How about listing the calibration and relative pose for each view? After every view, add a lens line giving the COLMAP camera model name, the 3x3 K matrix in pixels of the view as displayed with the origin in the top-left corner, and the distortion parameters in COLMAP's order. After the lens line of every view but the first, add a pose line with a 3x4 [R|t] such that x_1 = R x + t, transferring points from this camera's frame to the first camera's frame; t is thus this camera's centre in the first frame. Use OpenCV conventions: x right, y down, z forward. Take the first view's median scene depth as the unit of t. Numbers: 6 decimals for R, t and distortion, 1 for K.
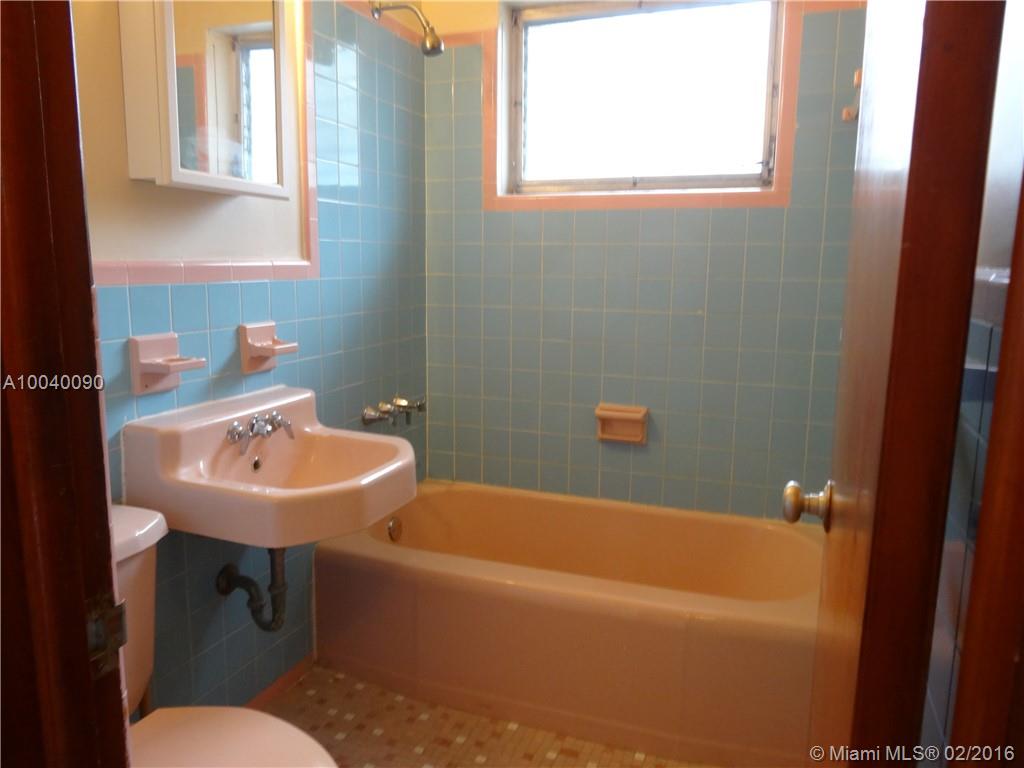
lens RADIAL K [[747.5, 0, 512.0], [0, 747.5, 384.0], [0, 0, 1]] dist [-0.004783, -0.007673]
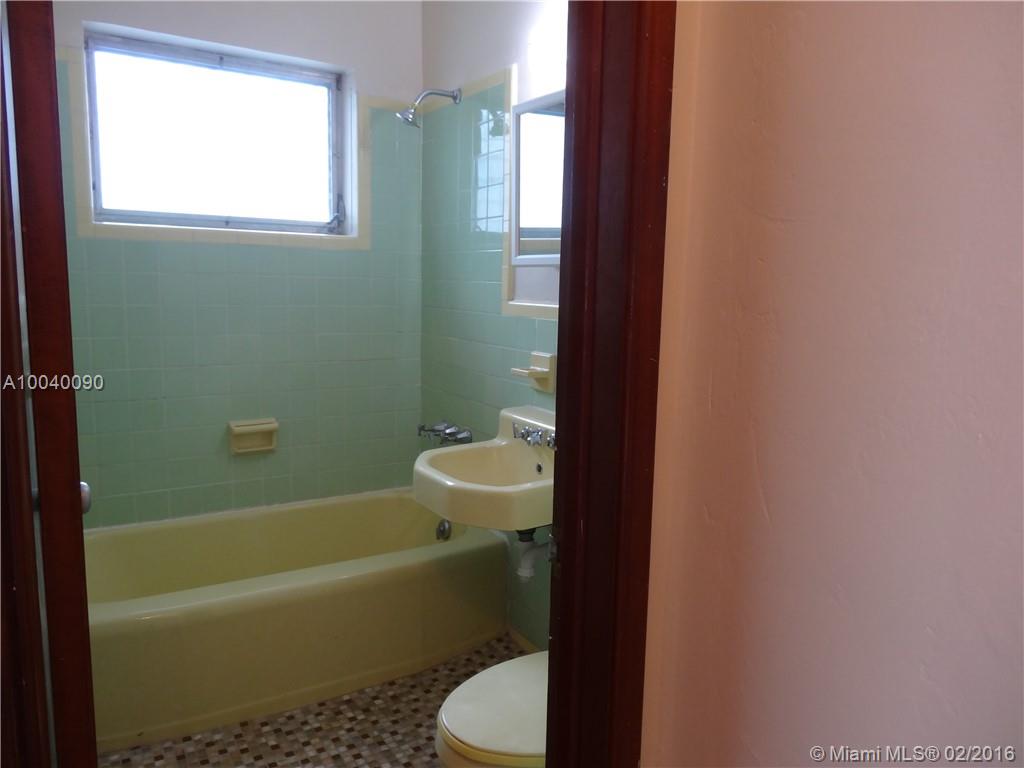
lens RADIAL K [[747.5, 0, 512.0], [0, 747.5, 384.0], [0, 0, 1]] dist [-0.004783, -0.007673]
pose [[0.584694, -0.107572, 0.804090, -0.512940], [0.115668, 0.992098, 0.048615, -0.034793], [-0.802965, 0.064583, 0.592517, 0.016531]]
